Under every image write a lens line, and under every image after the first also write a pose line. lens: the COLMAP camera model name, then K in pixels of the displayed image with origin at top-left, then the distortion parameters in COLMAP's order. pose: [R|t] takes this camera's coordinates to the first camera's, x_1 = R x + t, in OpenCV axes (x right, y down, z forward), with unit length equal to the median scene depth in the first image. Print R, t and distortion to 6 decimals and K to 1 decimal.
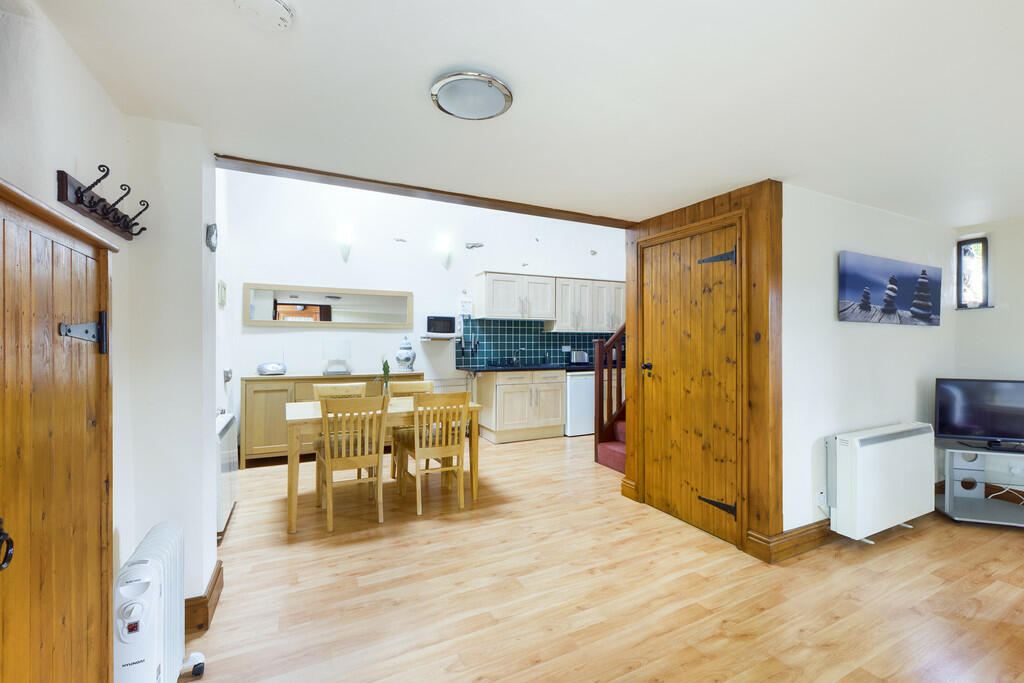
lens RADIAL K [[434.4, 0, 515.0], [0, 434.4, 344.1], [0, 0, 1]] dist [0.001018, 0.000599]
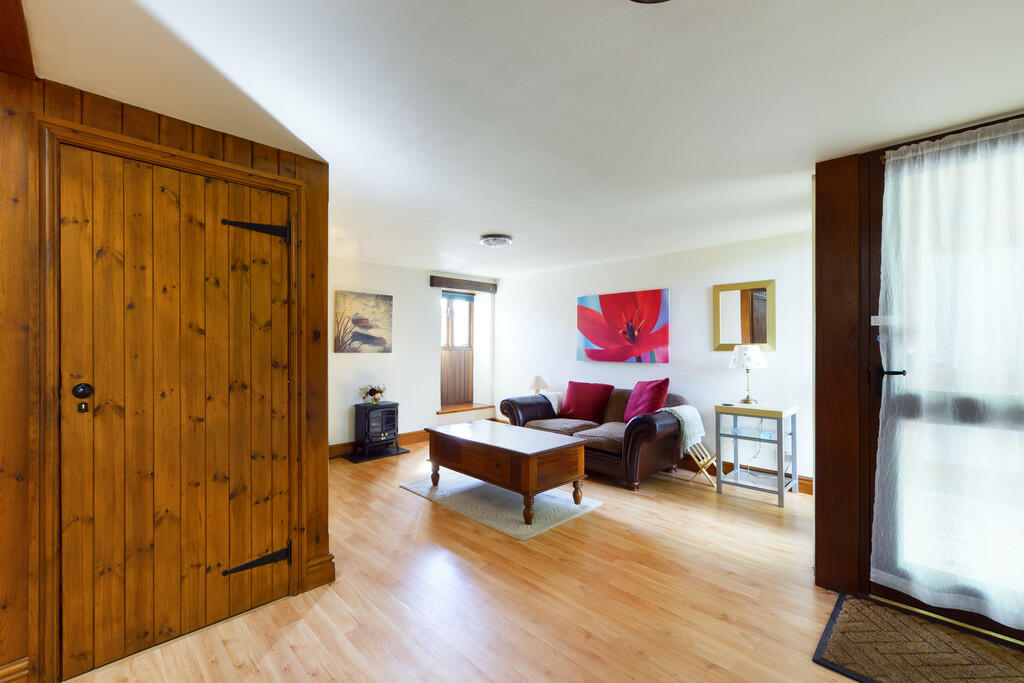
lens RADIAL K [[434.4, 0, 513.9], [0, 434.4, 341.4], [0, 0, 1]] dist [0.001018, 0.000599]
pose [[-0.307313, 0.000511, 0.951608, -0.202752], [0.004721, 0.999988, 0.000988, -0.001908], [-0.951597, 0.004796, -0.307312, 0.450112]]
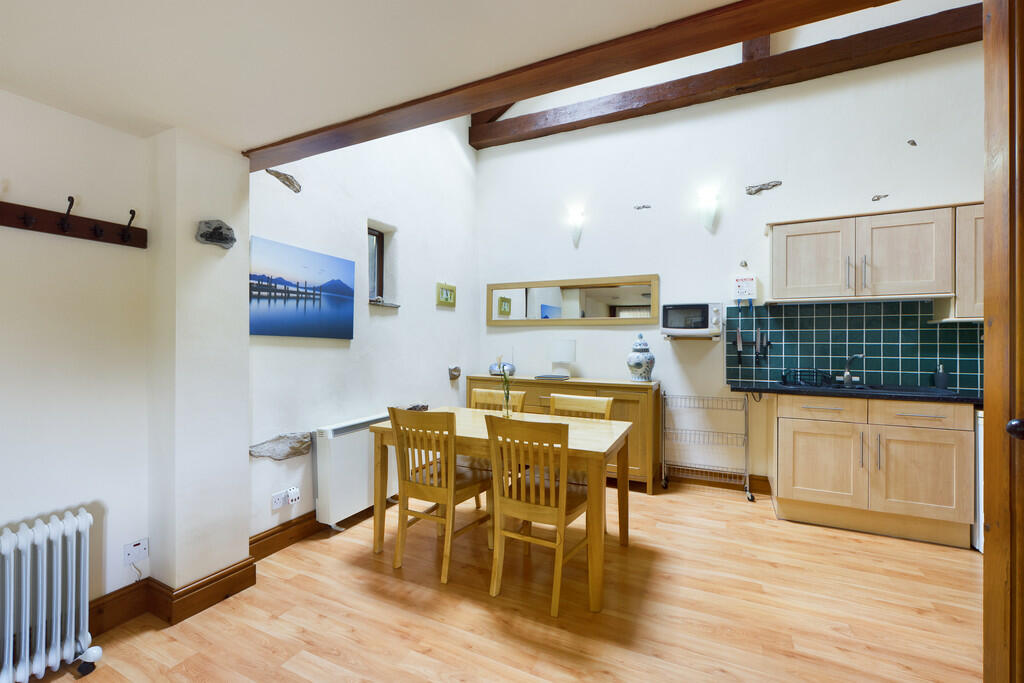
lens RADIAL K [[434.4, 0, 512.8], [0, 434.4, 342.8], [0, 0, 1]] dist [0.001018, 0.000599]
pose [[0.603416, 0.001867, -0.797425, 0.210502], [-0.009339, 0.999945, -0.004726, 0.002230], [0.797372, 0.010299, 0.603400, 0.383687]]
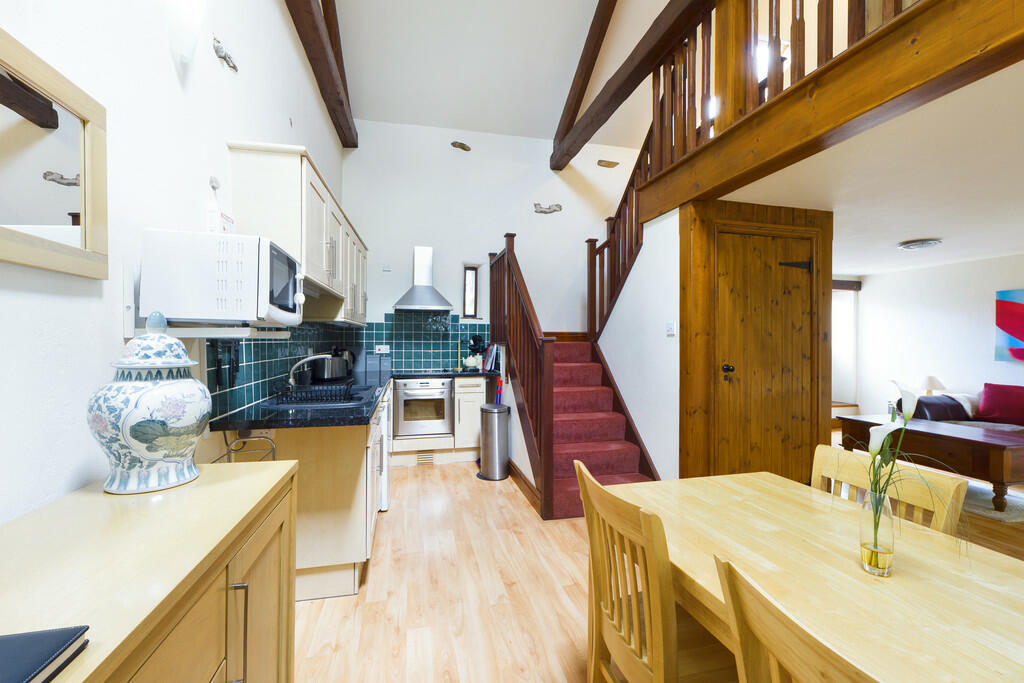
lens RADIAL K [[434.4, 0, 511.5], [0, 434.4, 340.6], [0, 0, 1]] dist [0.001018, 0.000599]
pose [[0.228044, -0.002755, 0.973647, -0.425696], [0.005904, 0.999982, 0.001446, -0.005813], [-0.973633, 0.005419, 0.228056, 0.801087]]
